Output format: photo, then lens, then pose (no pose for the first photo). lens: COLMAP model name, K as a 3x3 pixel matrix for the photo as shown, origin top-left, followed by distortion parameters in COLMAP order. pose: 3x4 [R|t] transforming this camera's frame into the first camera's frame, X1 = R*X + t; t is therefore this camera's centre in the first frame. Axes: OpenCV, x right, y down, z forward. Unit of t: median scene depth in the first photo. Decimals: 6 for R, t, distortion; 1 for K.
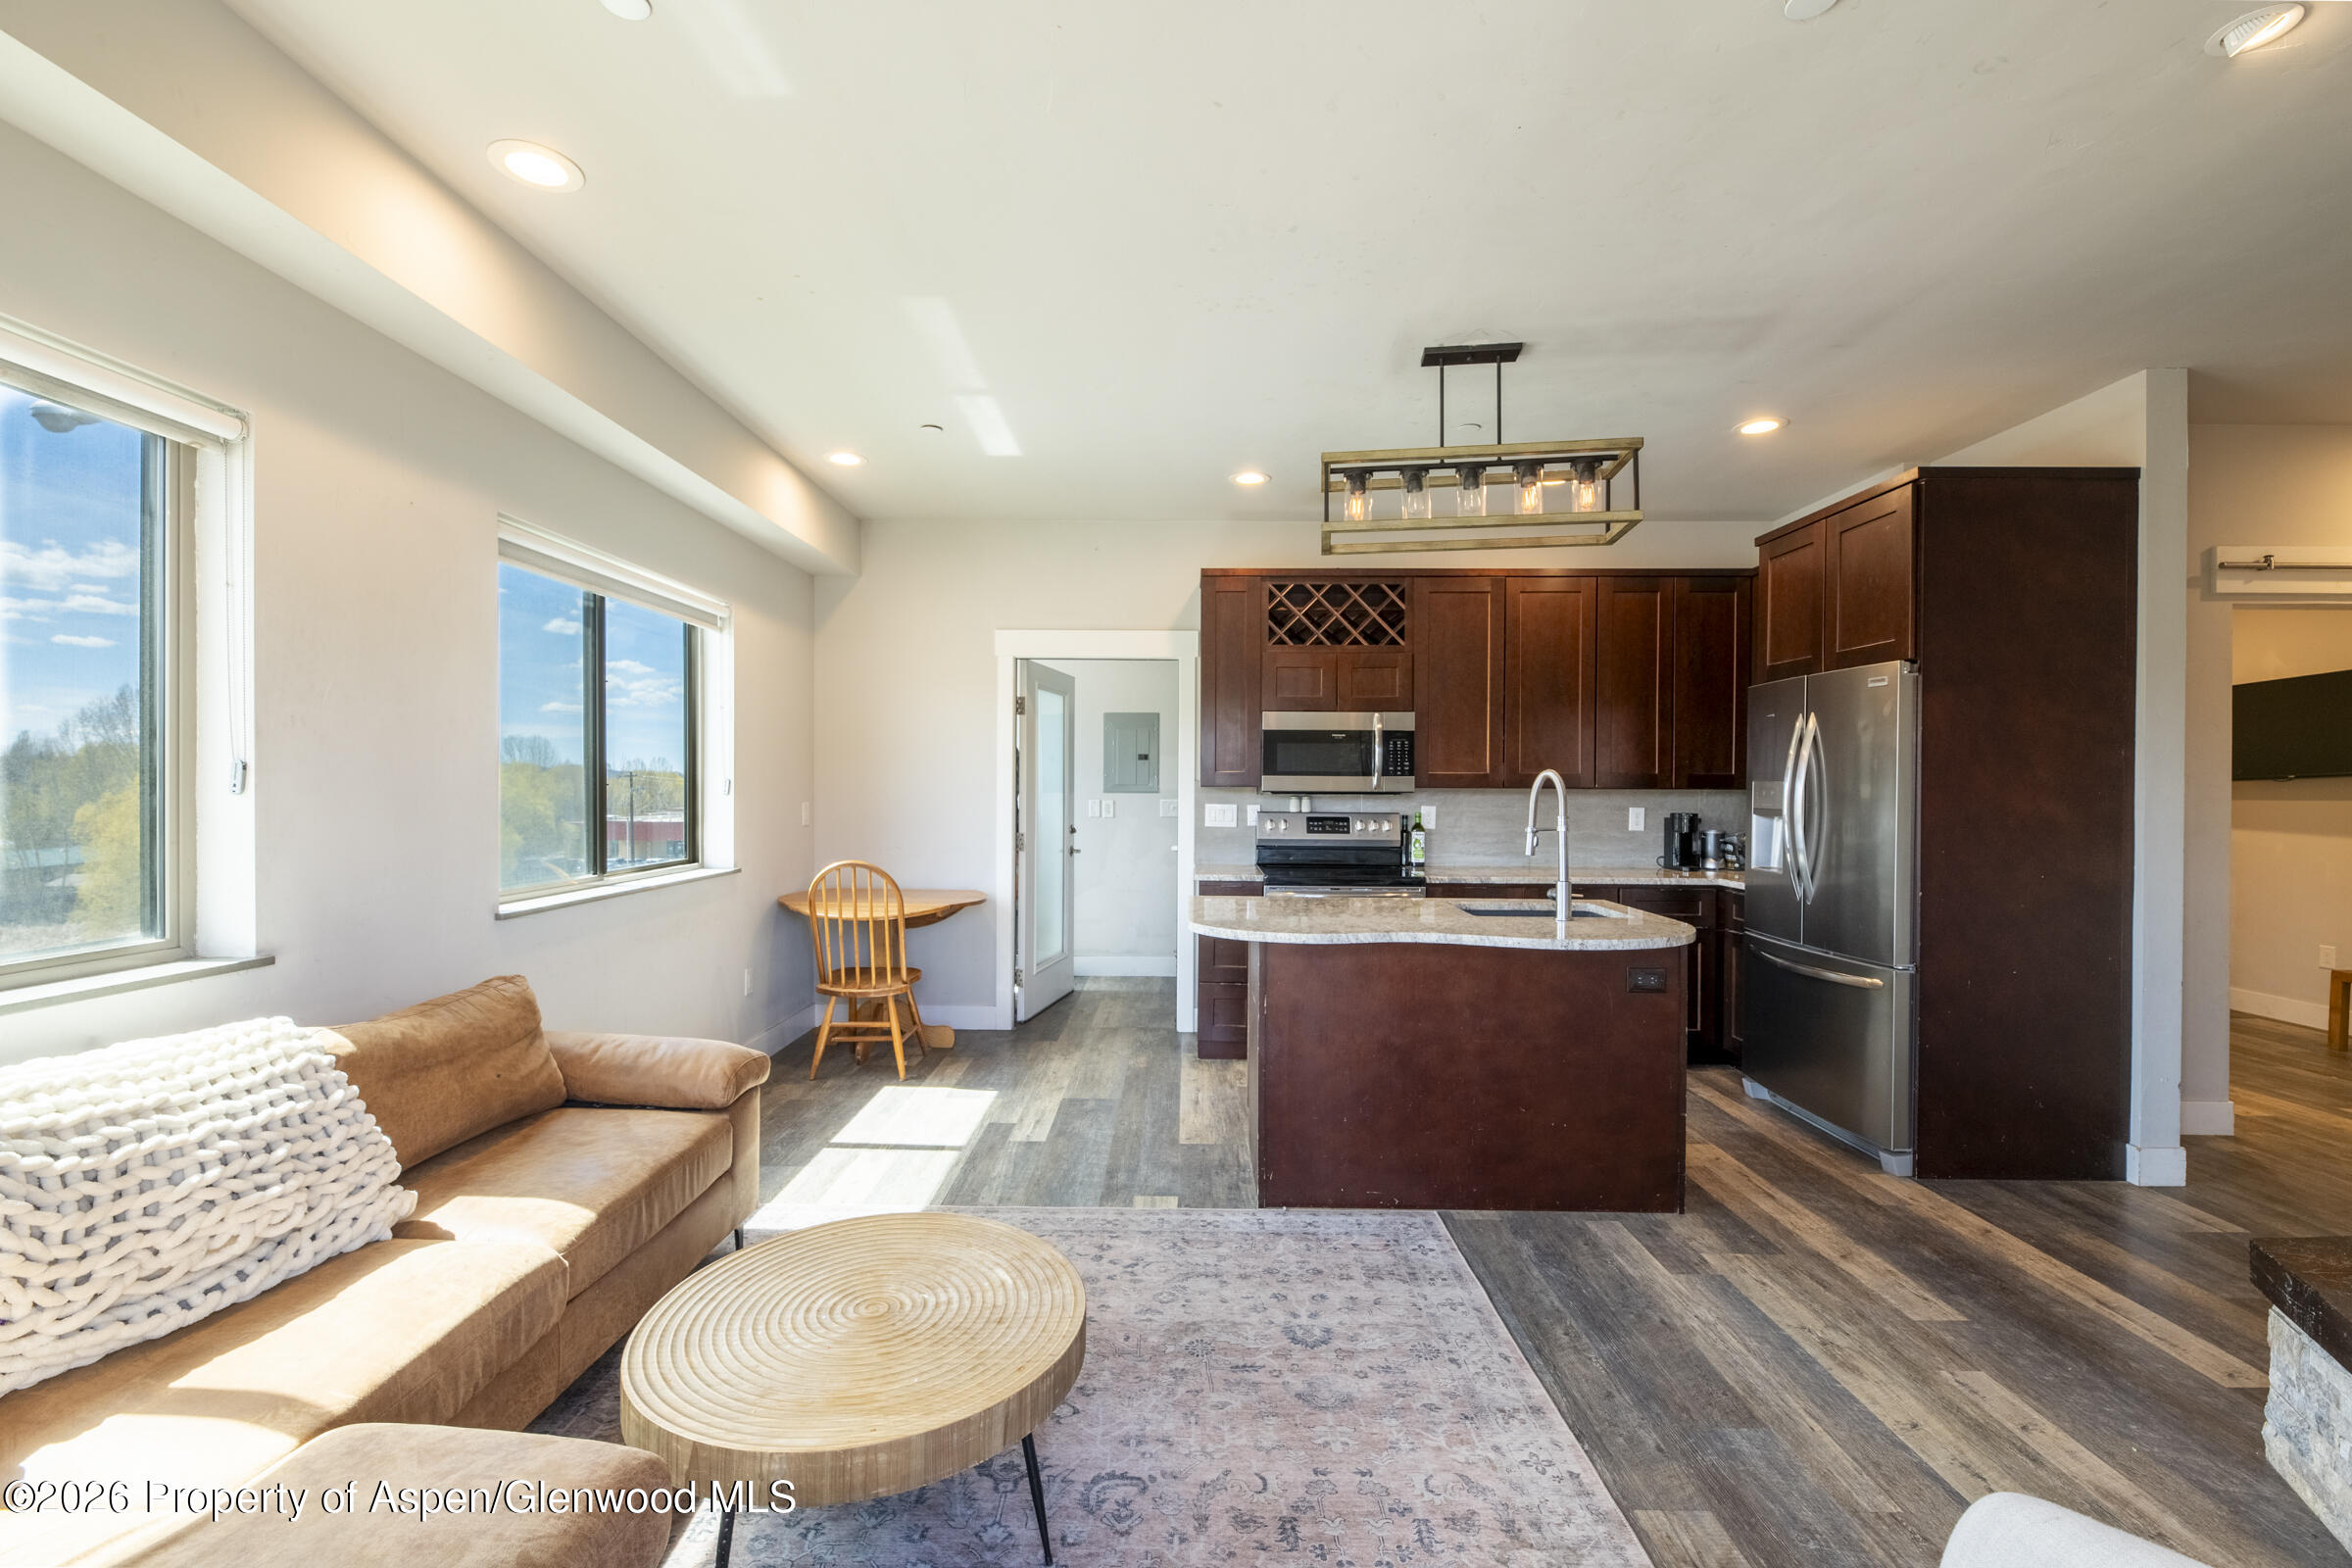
lens RADIAL K [[971.0, 0, 1176.3], [0, 971.0, 794.0], [0, 0, 1]] dist [0.001212, -0.003306]
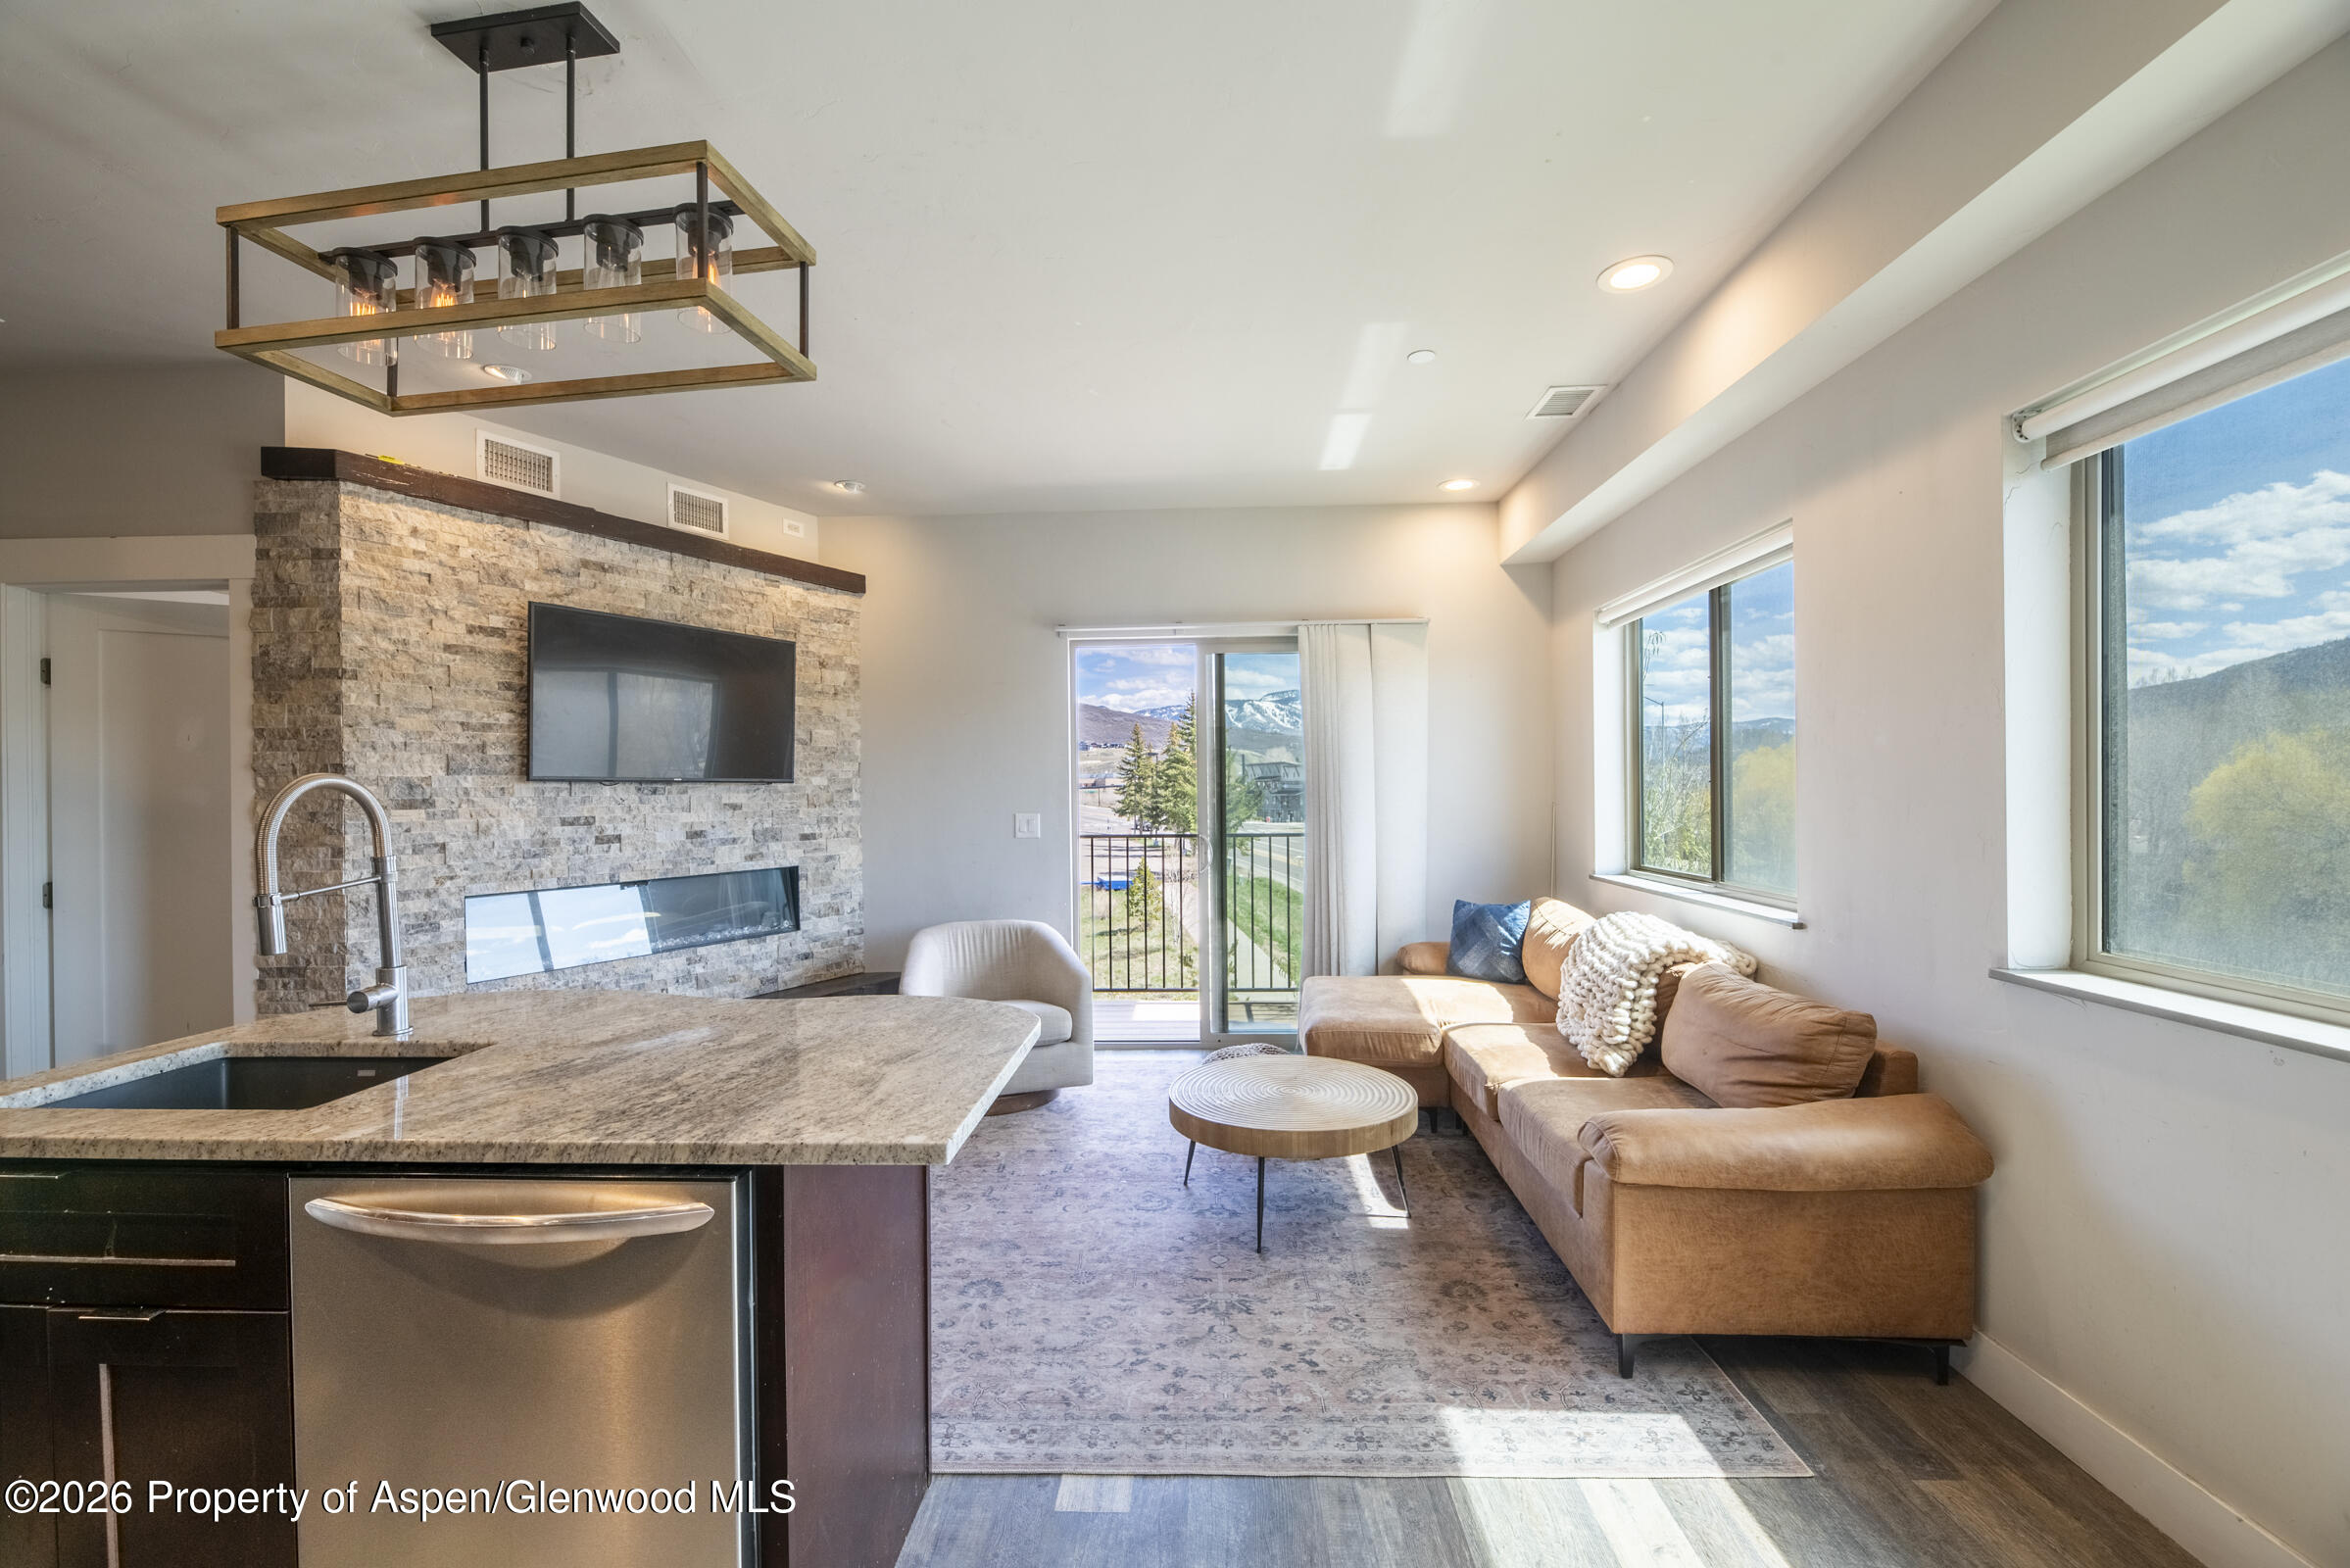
lens RADIAL K [[970.2, 0, 1175.3], [0, 970.2, 794.0], [0, 0, 1]] dist [0.001212, -0.003306]
pose [[-0.999699, 0.004294, 0.024166, -0.083930], [0.004623, 0.999897, 0.013557, -0.018780], [-0.024106, 0.013665, -0.999616, 1.533835]]
